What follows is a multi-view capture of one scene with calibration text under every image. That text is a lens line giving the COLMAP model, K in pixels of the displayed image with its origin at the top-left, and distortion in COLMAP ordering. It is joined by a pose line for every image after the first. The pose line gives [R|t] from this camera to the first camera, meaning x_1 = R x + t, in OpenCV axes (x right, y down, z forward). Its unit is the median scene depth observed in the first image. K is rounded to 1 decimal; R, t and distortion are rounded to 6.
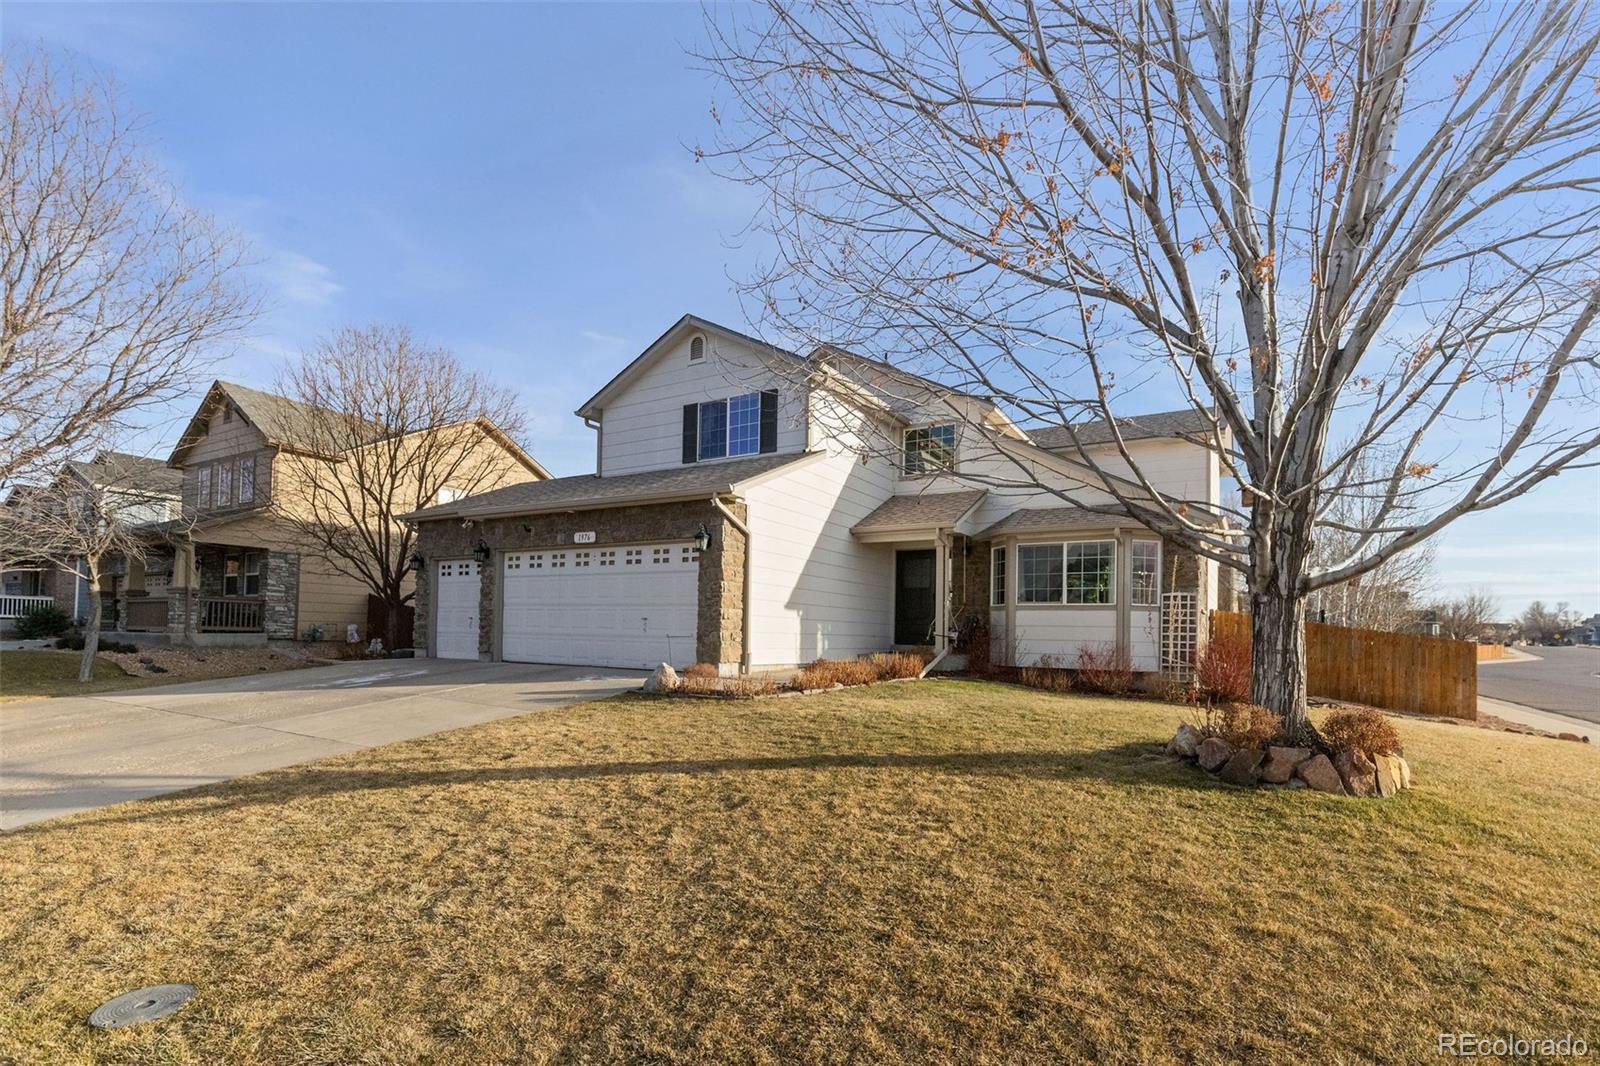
lens RADIAL K [[756.3, 0, 806.7], [0, 756.3, 539.4], [0, 0, 1]] dist [0.002736, 0.000133]
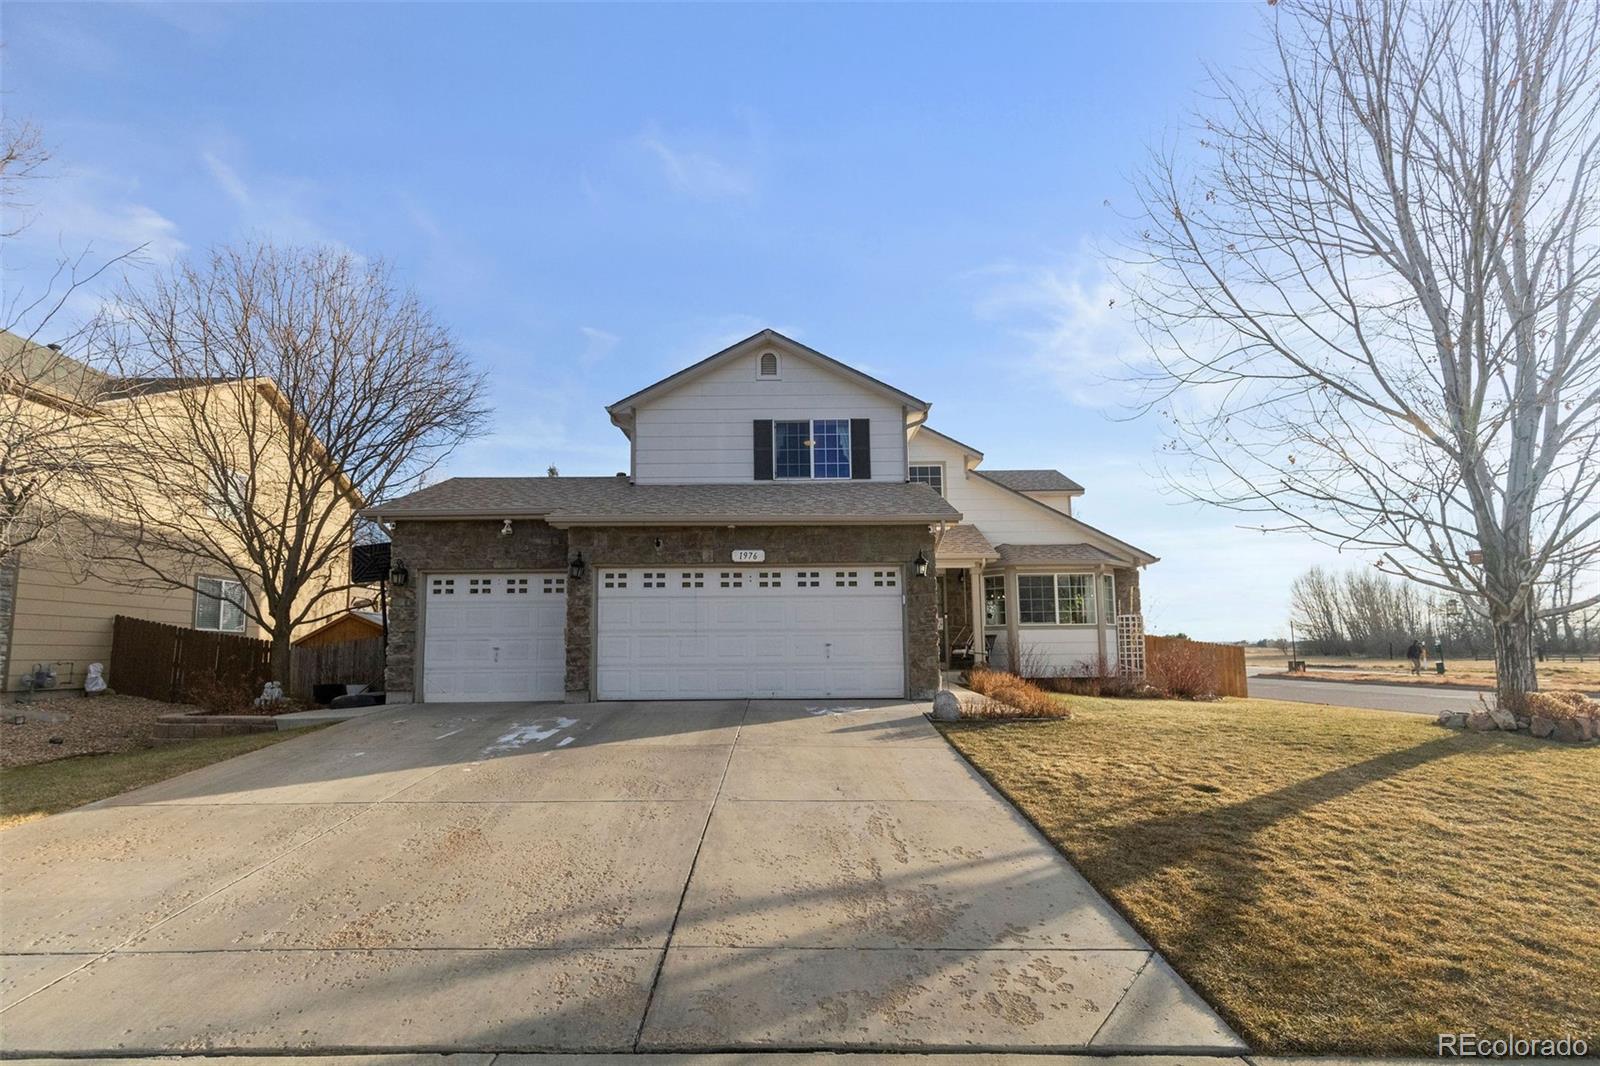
lens RADIAL K [[732.4, 0, 803.1], [0, 732.4, 502.0], [0, 0, 1]] dist [0.006607, -0.000066]
pose [[0.852364, 0.076889, 0.517266, -0.622812], [-0.039416, 0.995764, -0.083064, 0.003136], [-0.521462, 0.050412, 0.851784, 0.186282]]
